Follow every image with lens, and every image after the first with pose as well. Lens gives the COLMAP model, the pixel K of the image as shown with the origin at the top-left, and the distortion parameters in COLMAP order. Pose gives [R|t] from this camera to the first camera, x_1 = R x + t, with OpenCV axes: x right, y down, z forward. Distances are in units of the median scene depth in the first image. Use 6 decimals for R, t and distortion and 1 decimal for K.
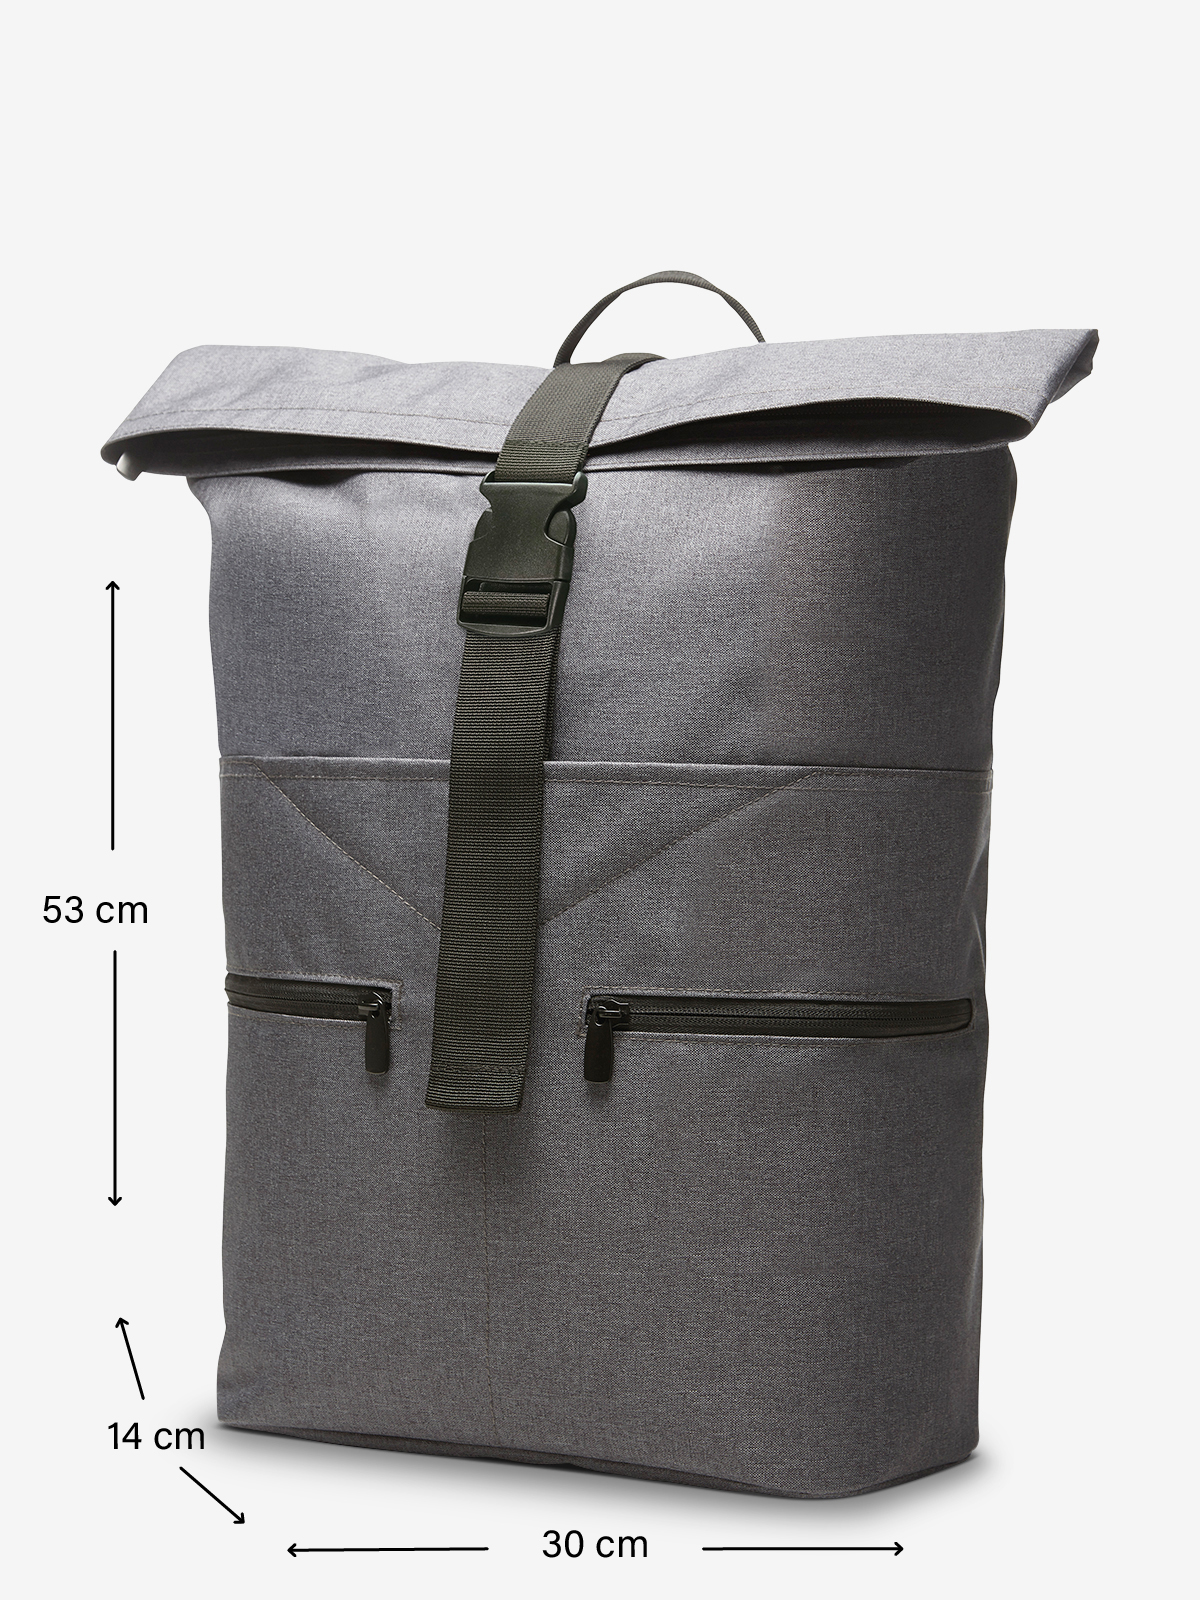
lens RADIAL K [[3133.9, 0, 600.0], [0, 3133.9, 800.0], [0, 0, 1]] dist [-0.333546, 0.009787]
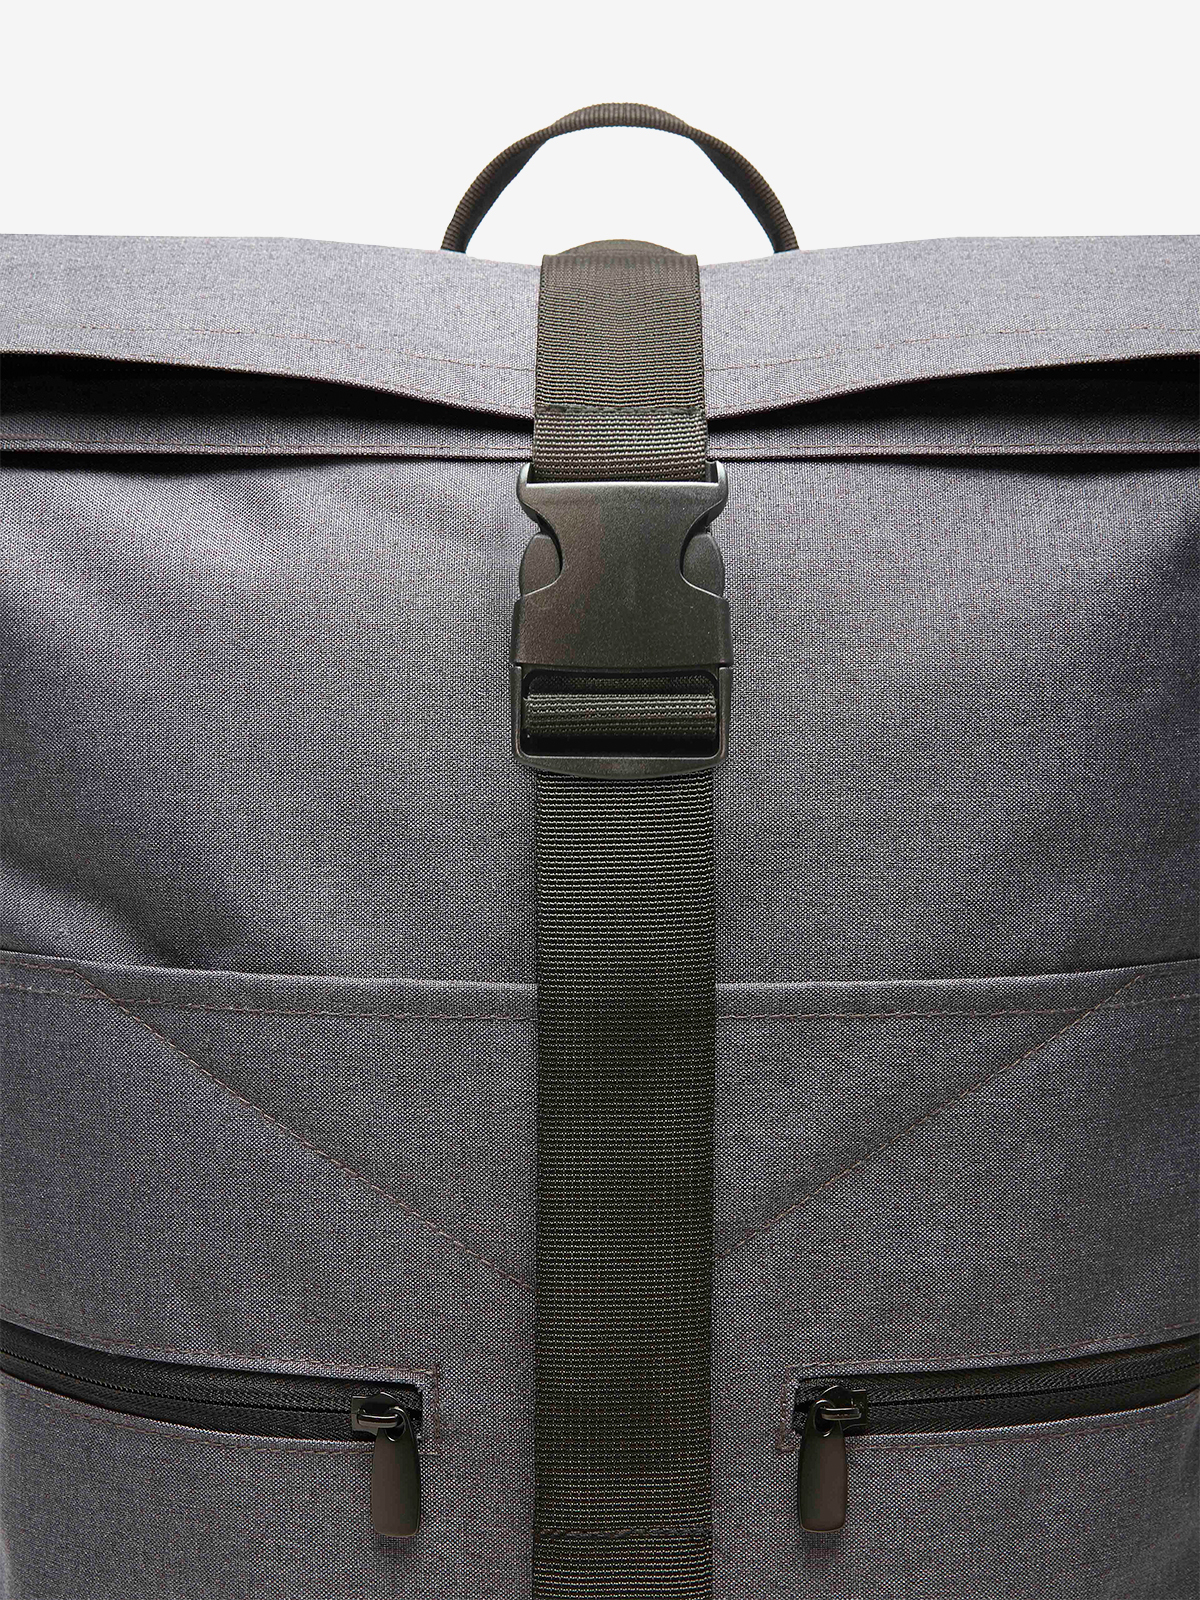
lens RADIAL K [[2791.7, 0, 600.0], [0, 2791.7, 800.0], [0, 0, 1]] dist [-0.070401, 0.220618]
pose [[0.926057, -0.046972, 0.374450, -0.223242], [0.018527, 0.996686, 0.079209, -0.085688], [-0.376929, -0.066415, 0.923858, 0.537049]]
